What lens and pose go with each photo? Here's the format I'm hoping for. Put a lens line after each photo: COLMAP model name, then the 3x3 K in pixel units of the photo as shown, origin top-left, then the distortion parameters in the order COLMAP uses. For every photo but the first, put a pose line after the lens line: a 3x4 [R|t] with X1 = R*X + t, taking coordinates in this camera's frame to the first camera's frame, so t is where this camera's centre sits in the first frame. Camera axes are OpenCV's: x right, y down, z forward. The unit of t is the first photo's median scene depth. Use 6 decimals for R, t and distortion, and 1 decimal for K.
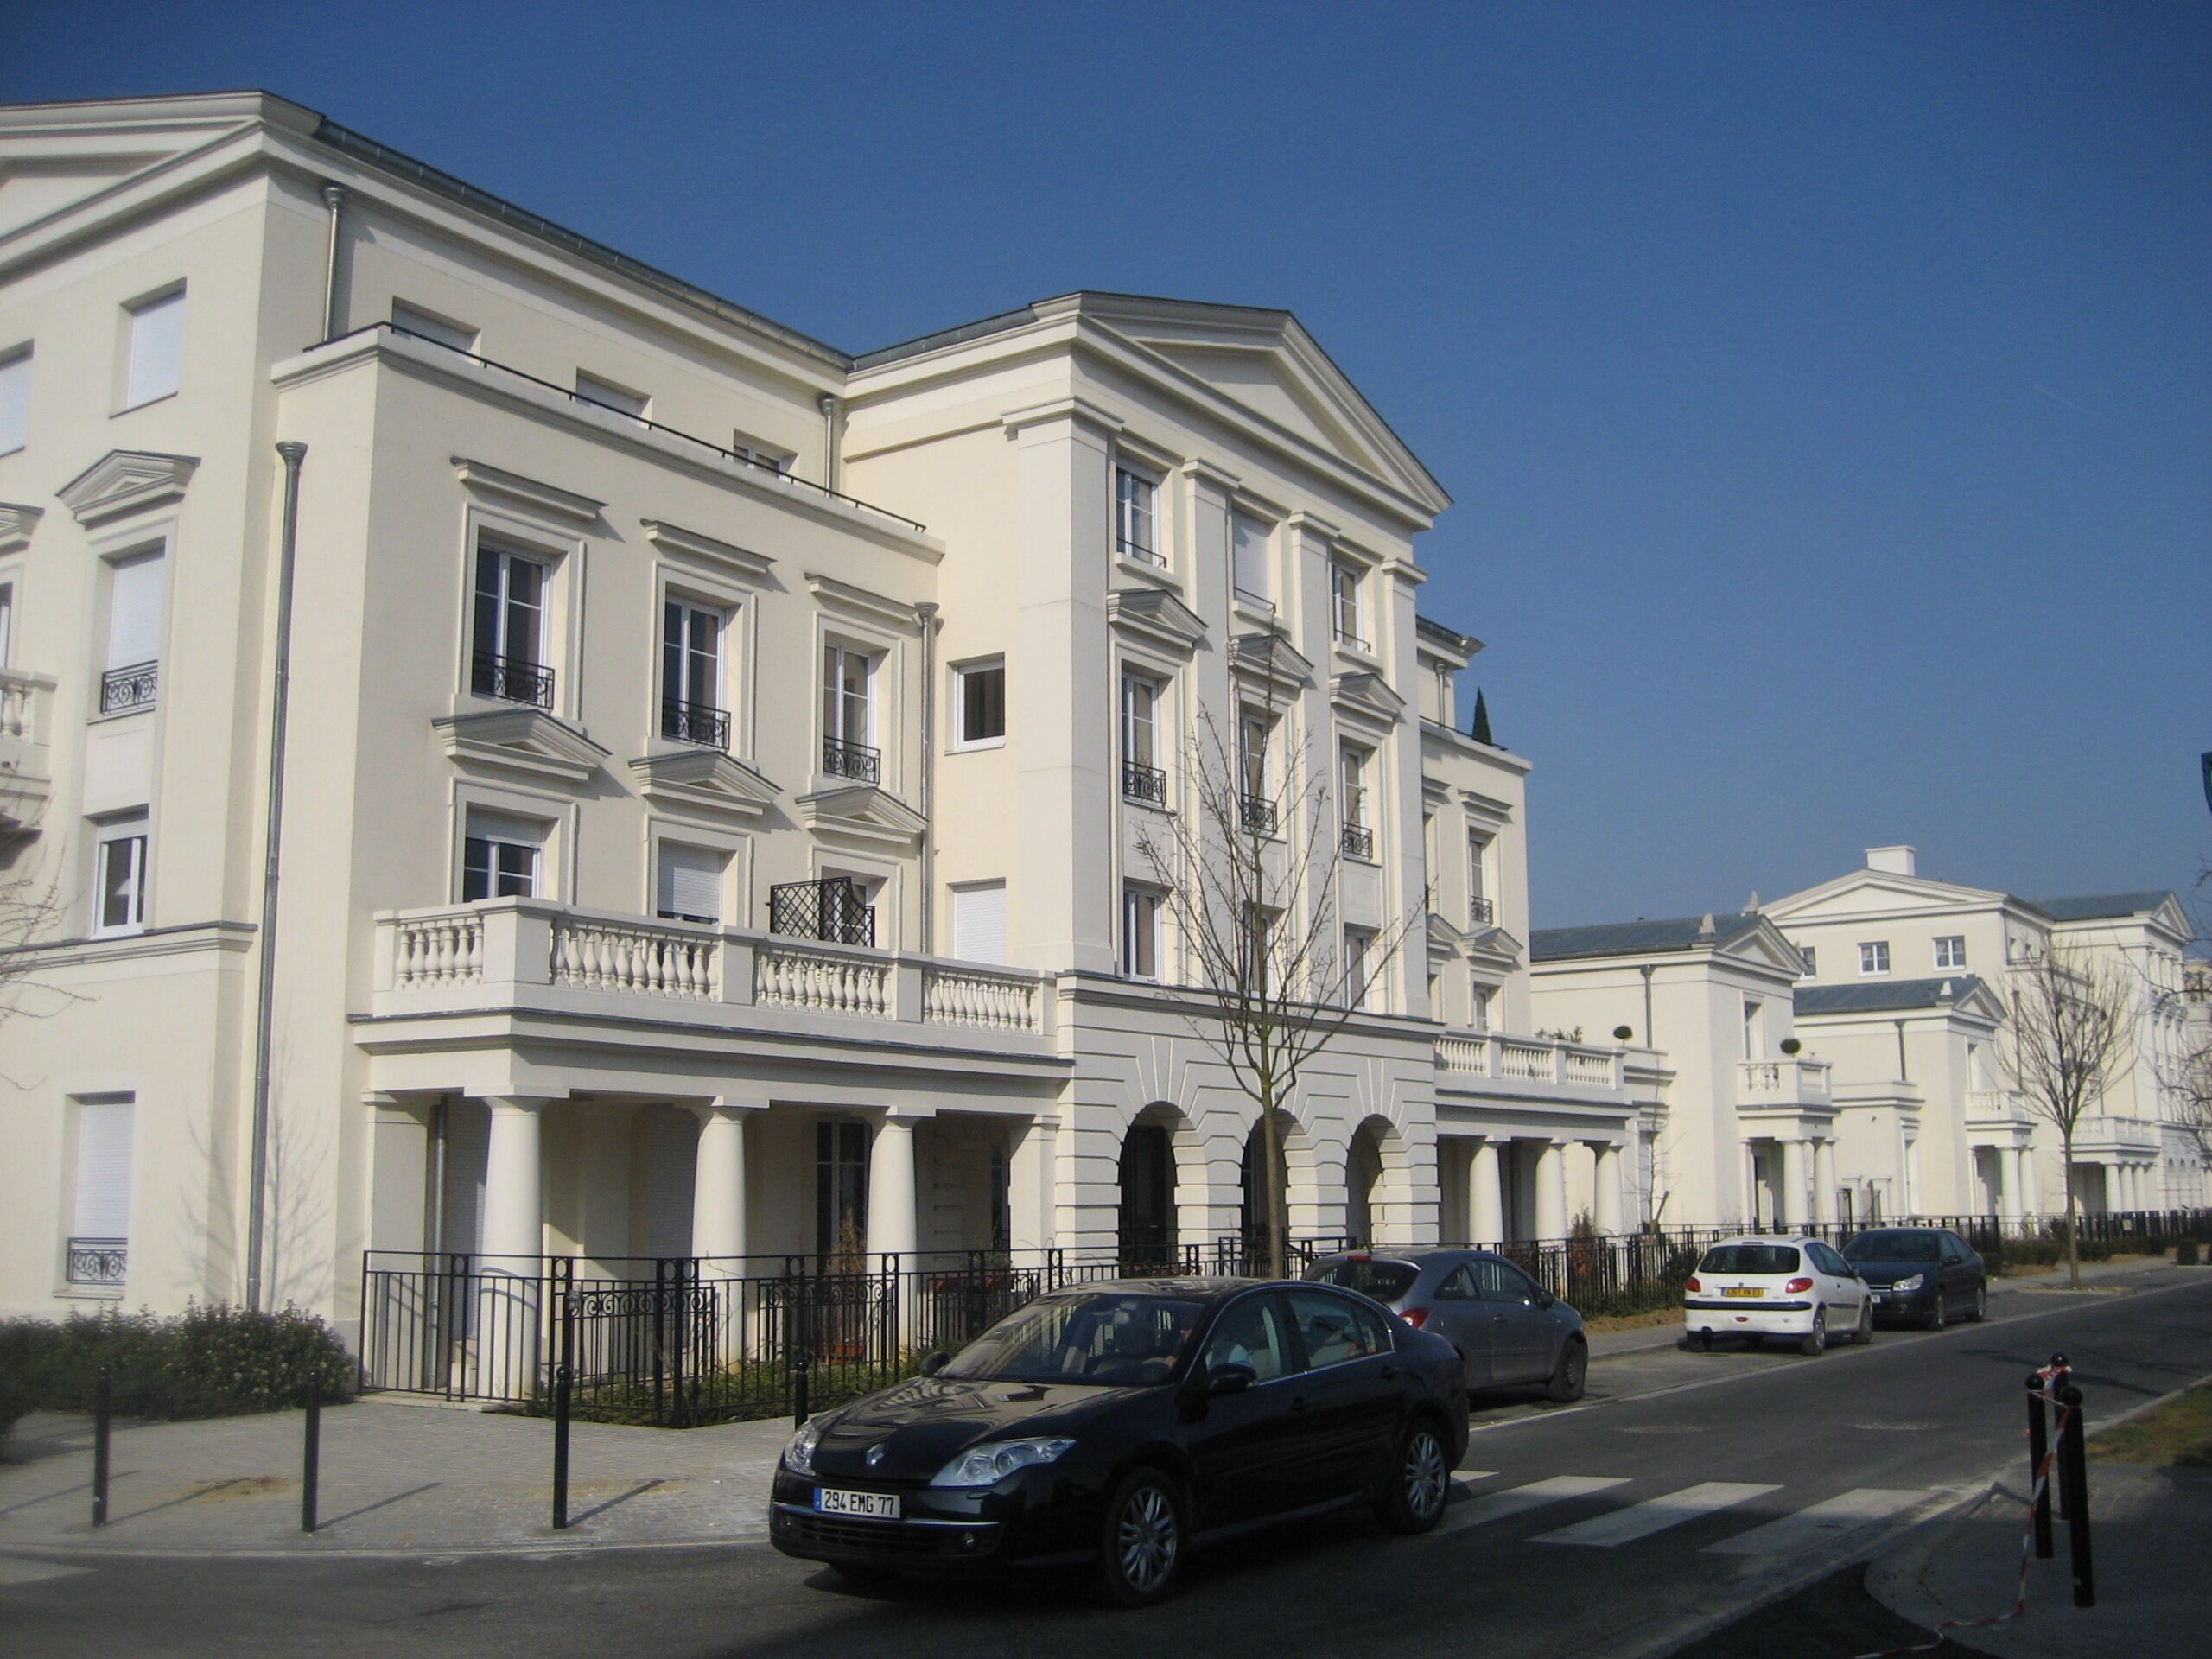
lens RADIAL K [[2298.1, 0, 1098.6], [0, 2298.1, 824.6], [0, 0, 1]] dist [-0.057843, 0.000000]
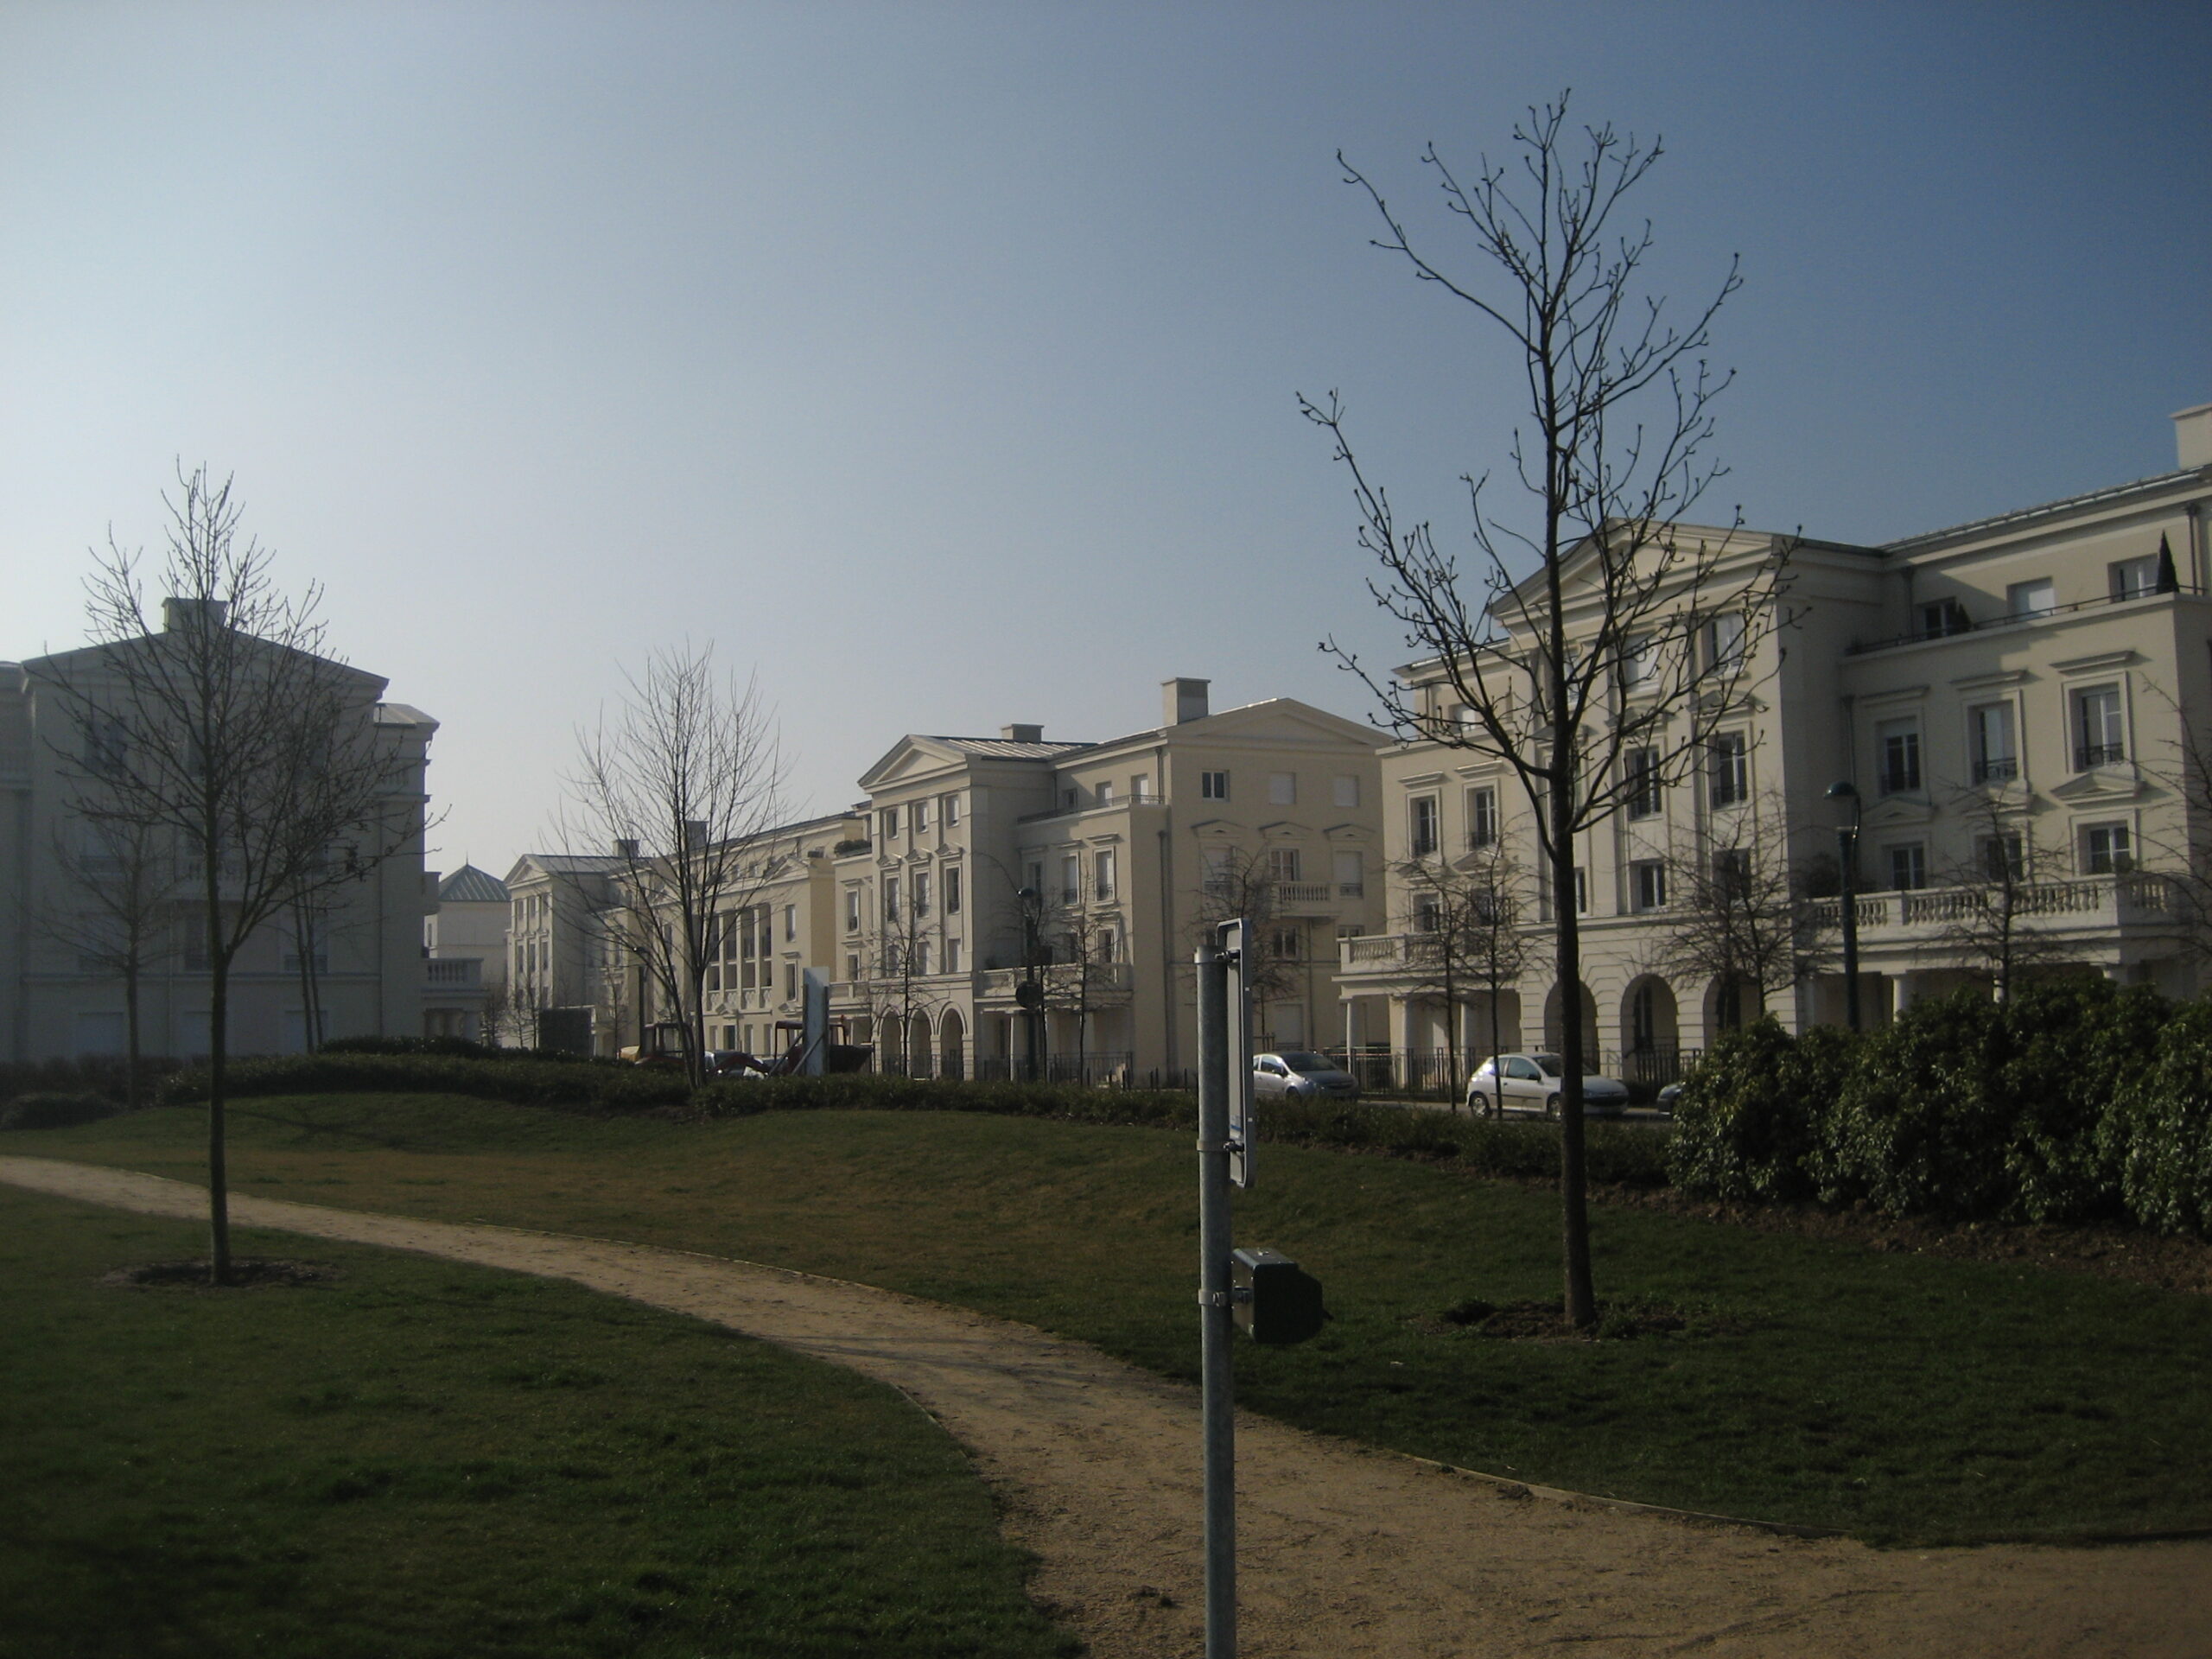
lens RADIAL K [[2298.1, 0, 1109.2], [0, 2298.1, 824.7], [0, 0, 1]] dist [-0.057843, 0.000000]
pose [[-0.464201, -0.064438, -0.883383, 2.114184], [0.167387, 0.972996, -0.158934, 0.256489], [0.869769, -0.221644, -0.440880, 1.652064]]
